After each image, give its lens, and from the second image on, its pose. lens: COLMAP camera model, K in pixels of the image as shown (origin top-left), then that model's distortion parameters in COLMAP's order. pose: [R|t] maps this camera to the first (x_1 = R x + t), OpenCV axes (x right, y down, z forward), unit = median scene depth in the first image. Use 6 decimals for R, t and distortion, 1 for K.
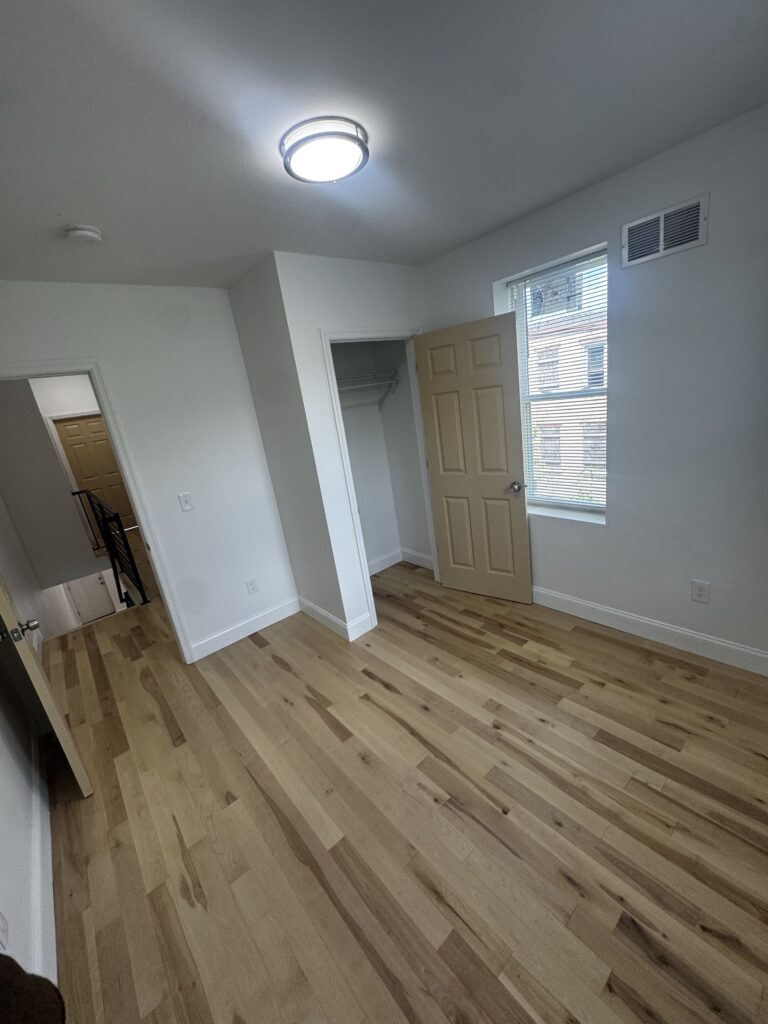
lens RADIAL K [[410.5, 0, 384.0], [0, 410.5, 512.0], [0, 0, 1]] dist [-0.001187, -0.000559]
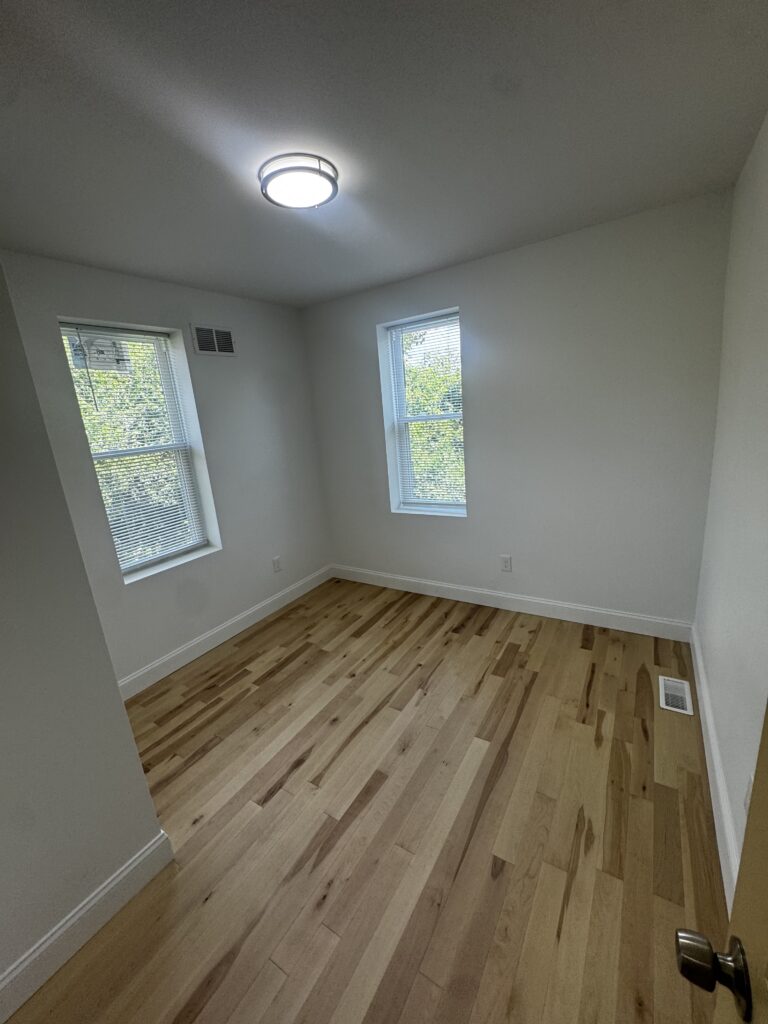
lens RADIAL K [[410.5, 0, 384.0], [0, 410.5, 512.0], [0, 0, 1]] dist [-0.001187, -0.000559]
pose [[-0.281488, -0.060829, 0.957635, -0.941385], [0.391361, 0.903934, 0.172455, -0.112421], [-0.876128, 0.423325, -0.230641, 1.006631]]
